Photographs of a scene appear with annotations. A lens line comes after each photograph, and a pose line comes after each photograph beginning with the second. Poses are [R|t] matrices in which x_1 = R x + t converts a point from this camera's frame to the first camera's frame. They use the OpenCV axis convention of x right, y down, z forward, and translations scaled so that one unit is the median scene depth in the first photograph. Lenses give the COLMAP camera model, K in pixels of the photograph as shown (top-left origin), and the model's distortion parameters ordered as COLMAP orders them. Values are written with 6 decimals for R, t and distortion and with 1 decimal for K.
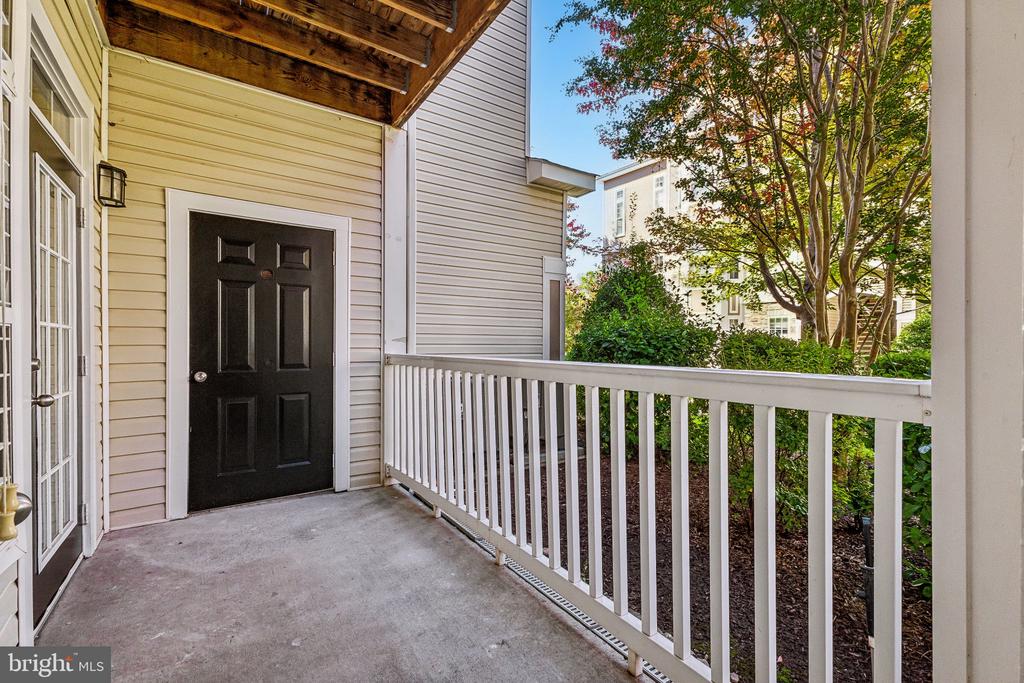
lens RADIAL K [[446.1, 0, 503.6], [0, 446.1, 341.0], [0, 0, 1]] dist [0.015660, -0.000620]
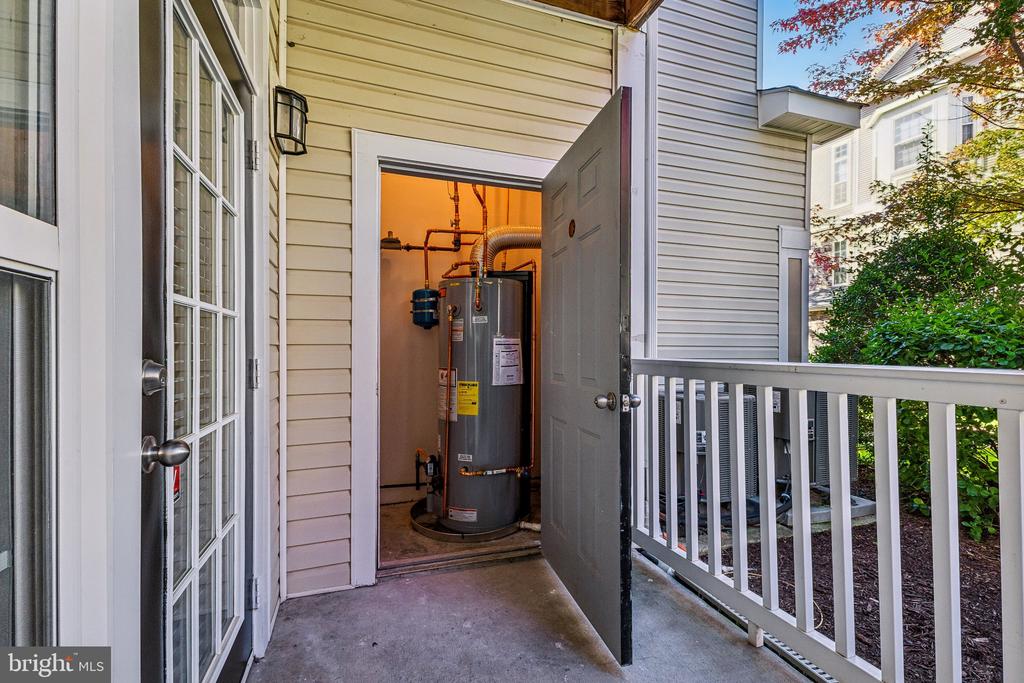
lens RADIAL K [[446.1, 0, 503.6], [0, 446.1, 341.0], [0, 0, 1]] dist [0.015660, -0.000620]
pose [[0.962904, -0.001650, -0.269839, -0.317565], [-0.000233, 0.999976, -0.006946, 0.008773], [0.269844, 0.006751, 0.962880, 0.369474]]
